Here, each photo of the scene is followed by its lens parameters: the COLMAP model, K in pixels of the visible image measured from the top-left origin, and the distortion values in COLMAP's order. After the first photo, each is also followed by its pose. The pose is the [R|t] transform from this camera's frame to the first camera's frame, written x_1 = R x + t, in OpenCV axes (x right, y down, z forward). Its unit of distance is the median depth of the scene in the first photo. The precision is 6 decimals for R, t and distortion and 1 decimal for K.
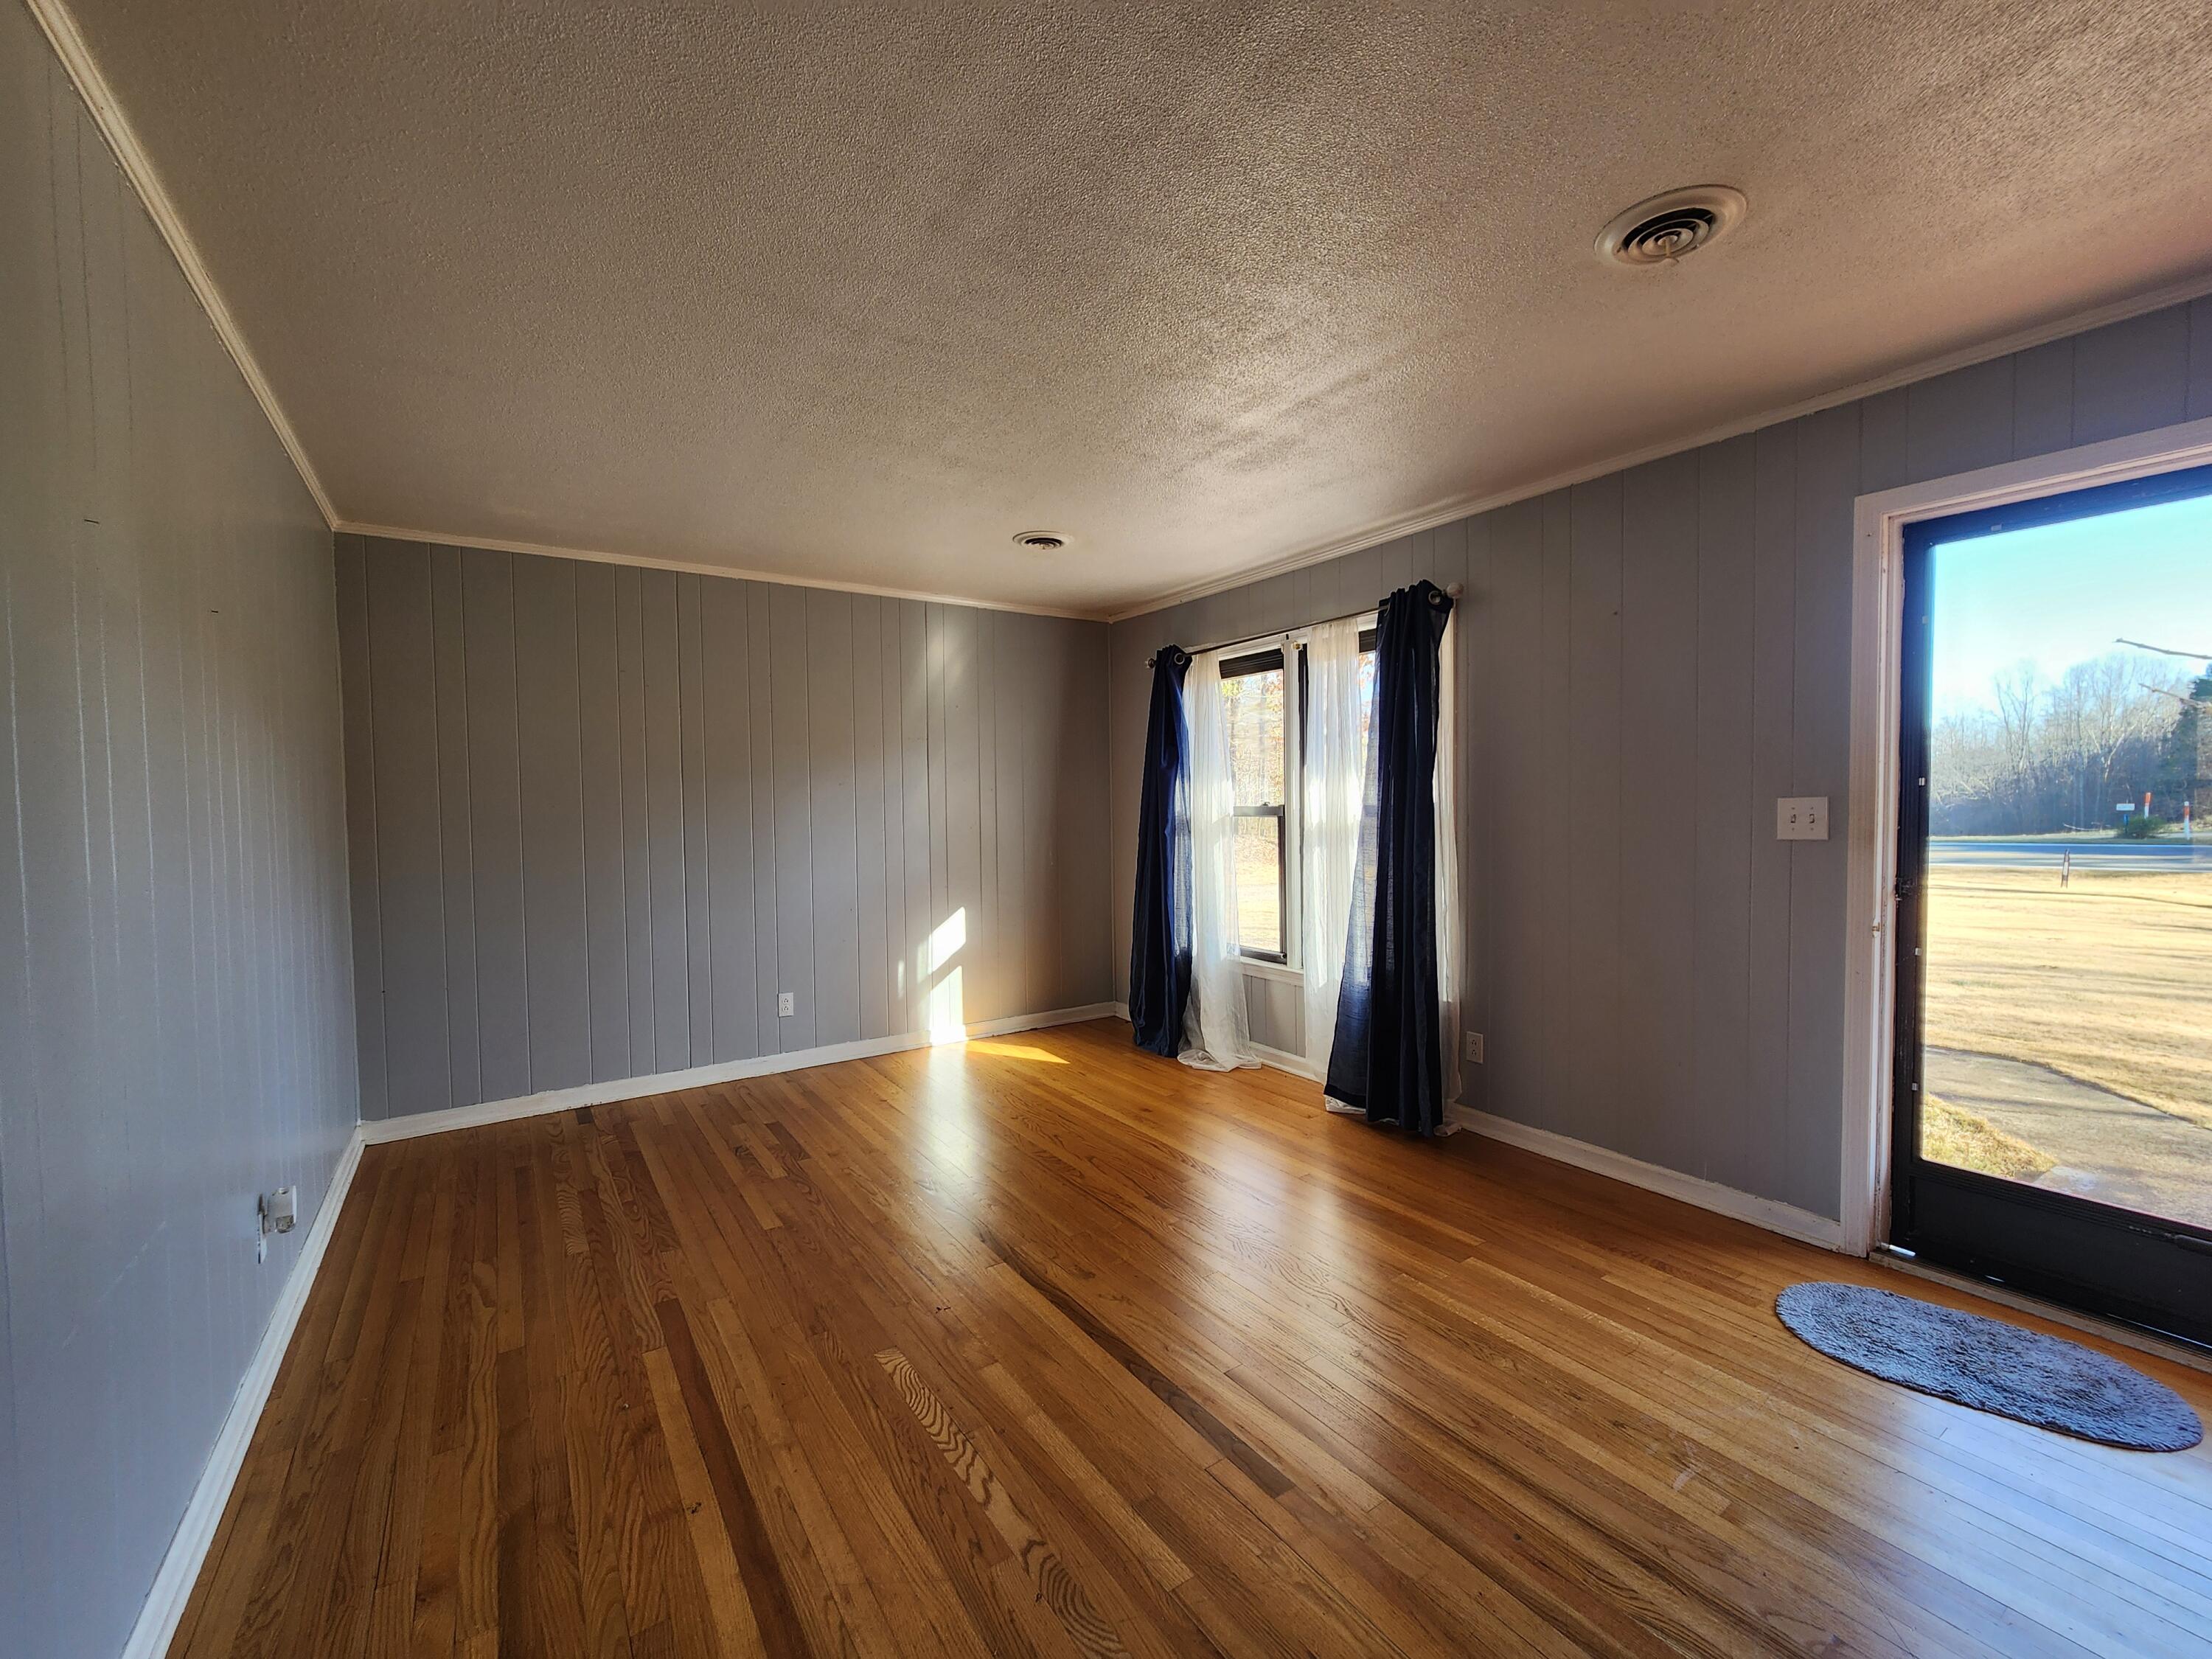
lens RADIAL K [[909.9, 0, 1098.9], [0, 909.9, 827.8], [0, 0, 1]] dist [-0.002422, 0.000995]
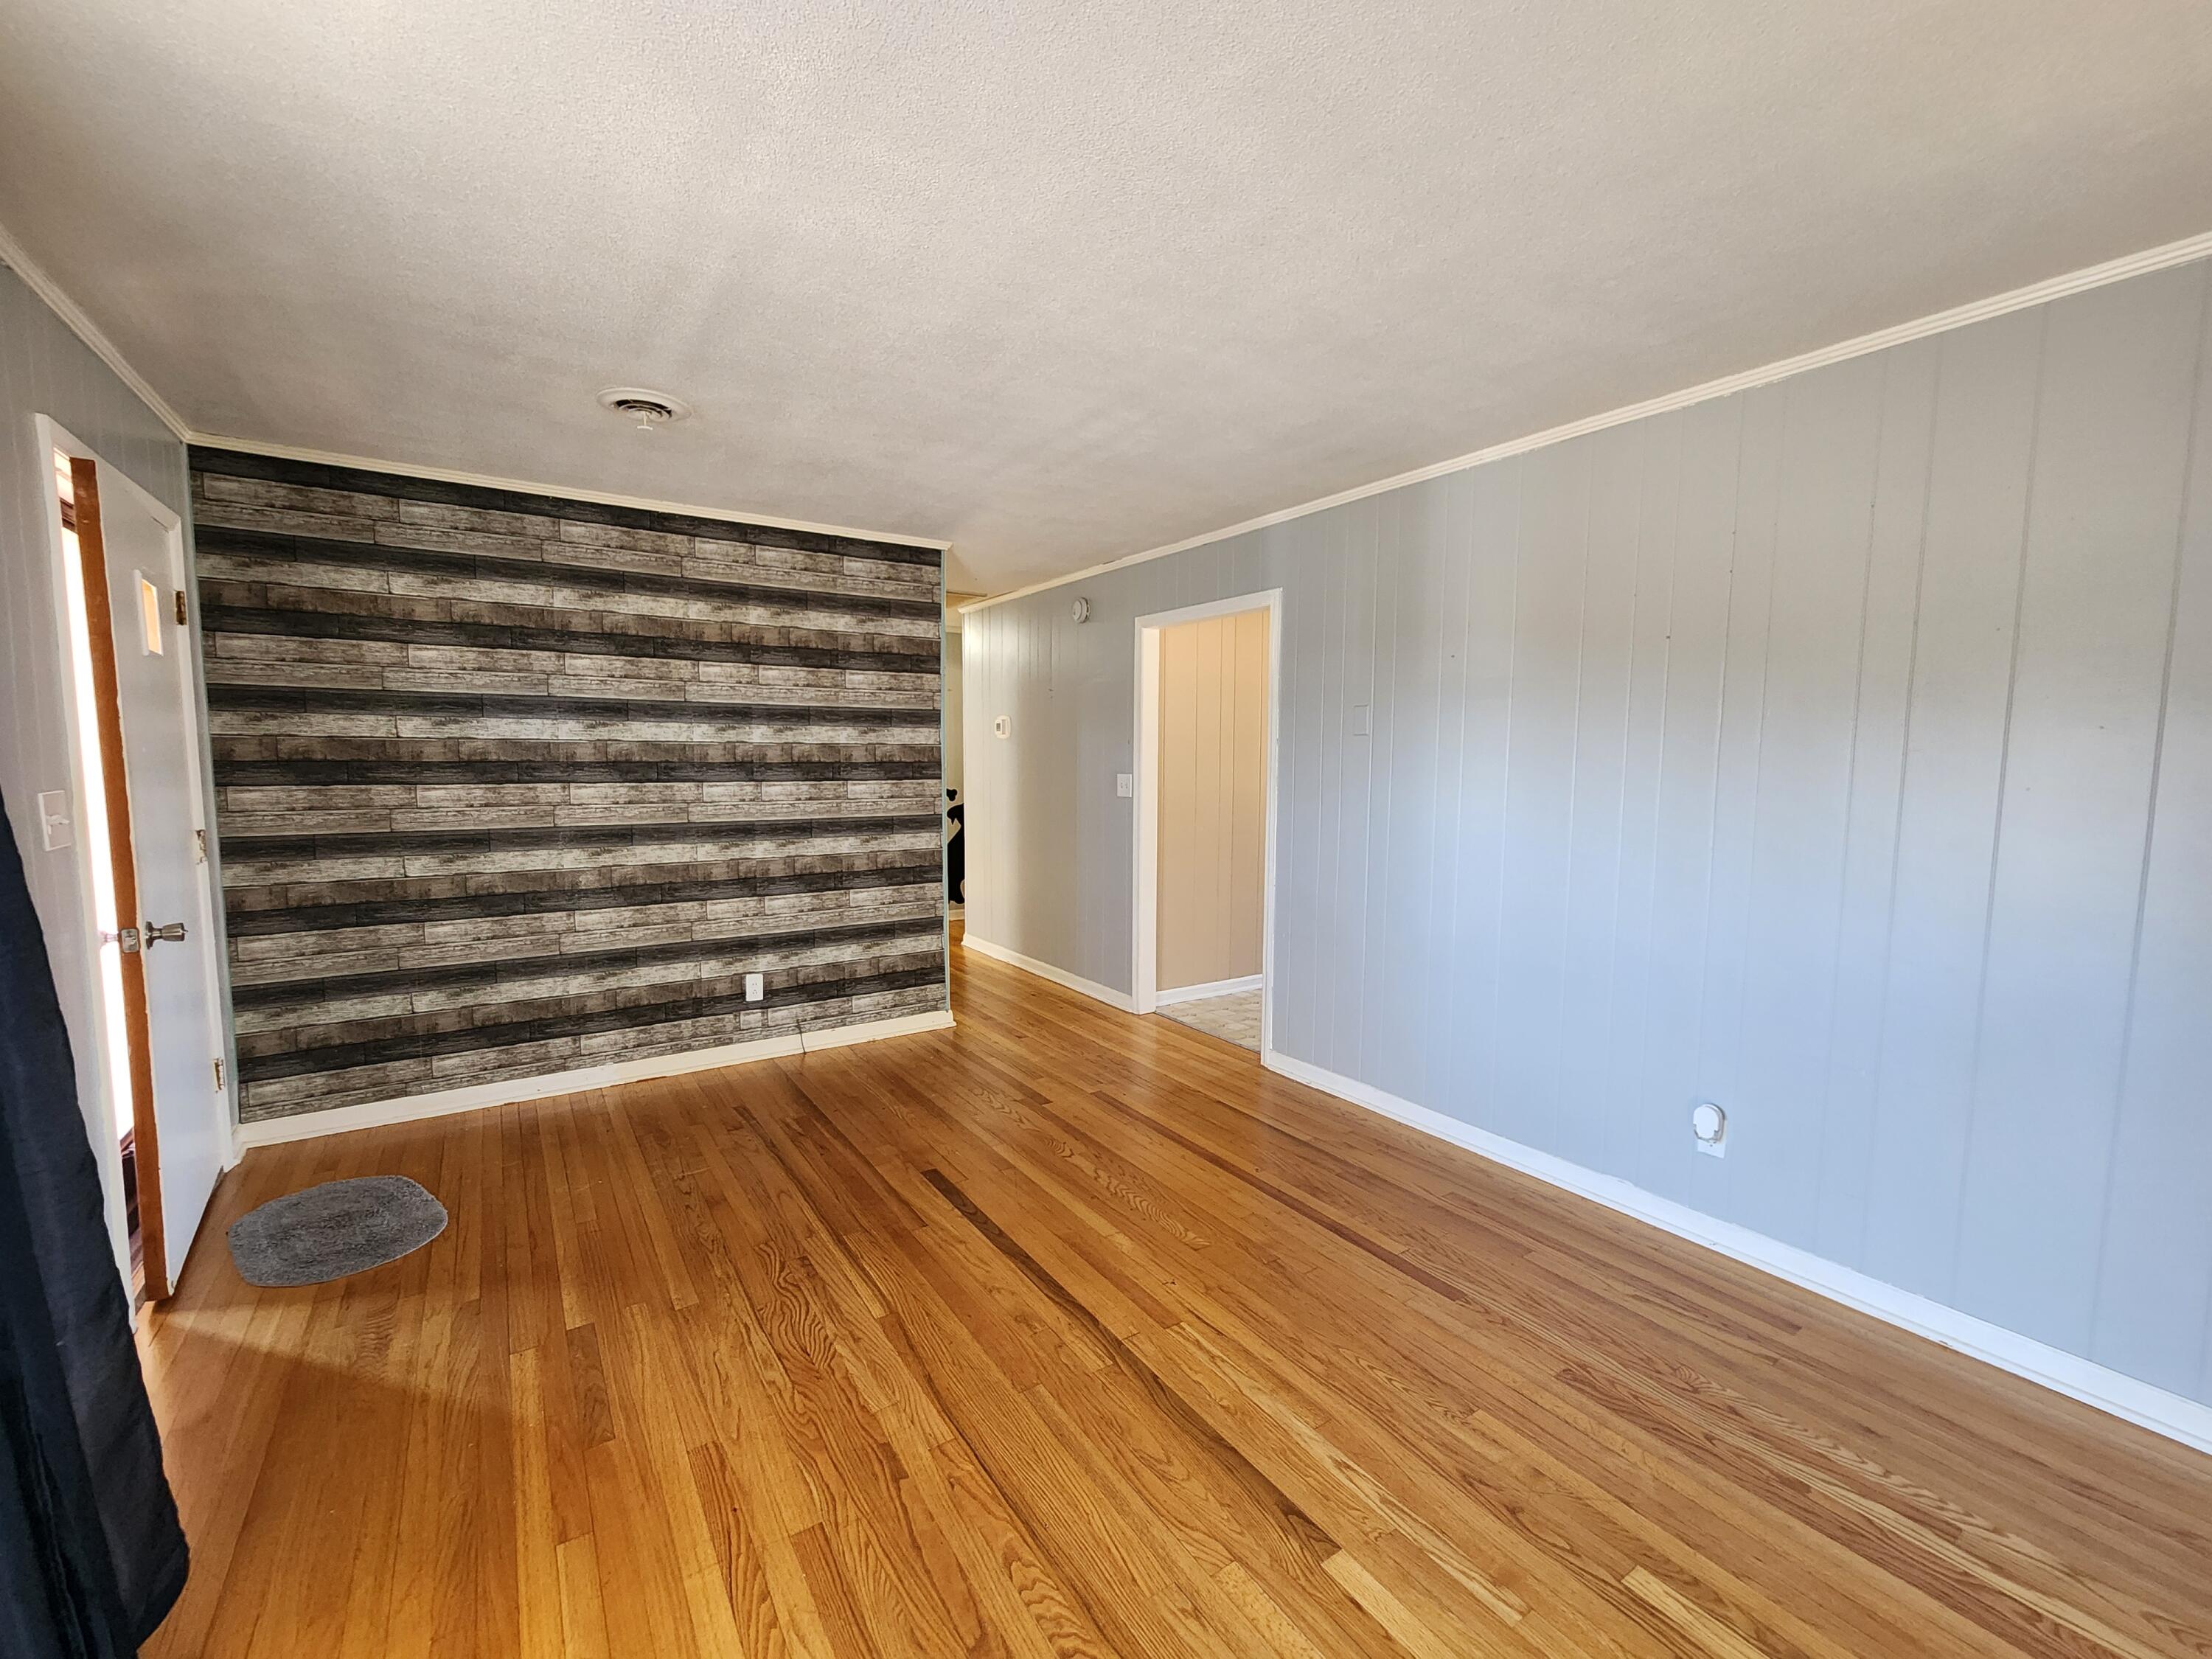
lens RADIAL K [[909.9, 0, 1099.0], [0, 909.9, 831.2], [0, 0, 1]] dist [-0.002422, 0.000995]
pose [[-0.999980, 0.005565, -0.002993, -0.058707], [0.005201, 0.993892, 0.110234, -0.052638], [0.003588, 0.110217, -0.993901, 1.215242]]
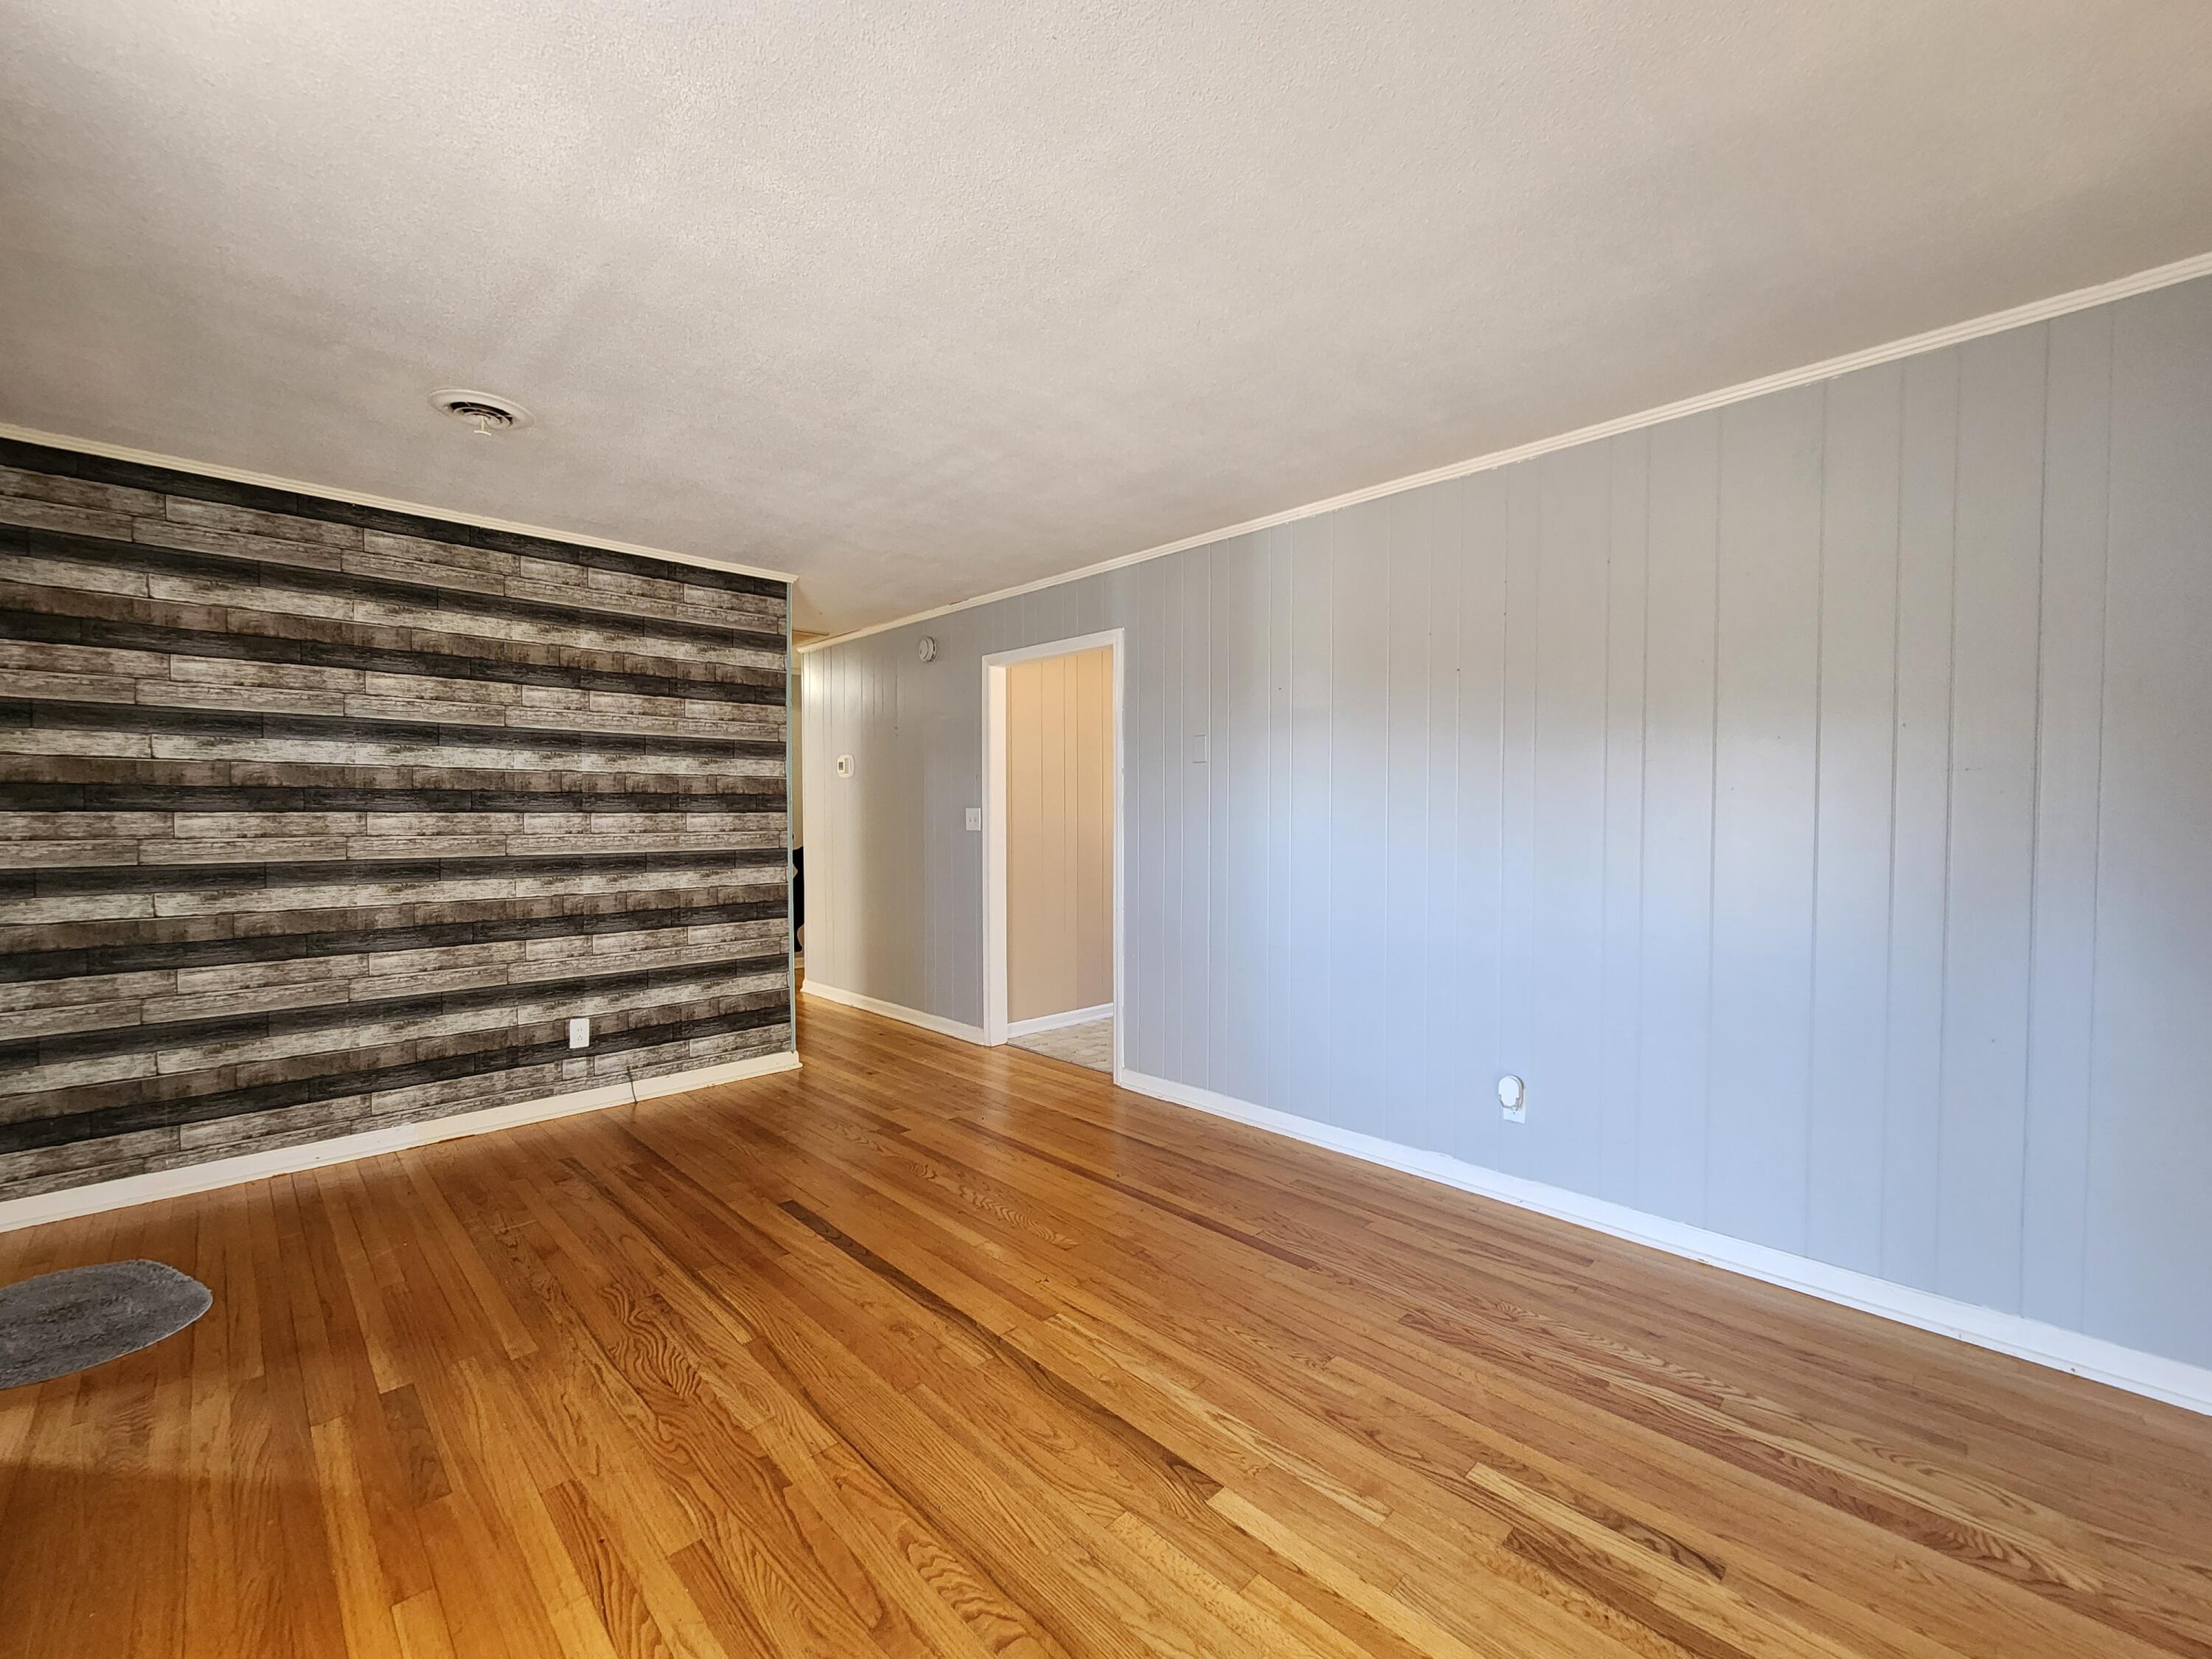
lens RADIAL K [[909.9, 0, 1100.0], [0, 909.9, 829.6], [0, 0, 1]] dist [-0.002422, 0.000995]
pose [[-0.982106, 0.014638, -0.187761, -0.031457], [0.005962, 0.998892, 0.046688, -0.019374], [0.188236, 0.044733, -0.981104, 1.246463]]
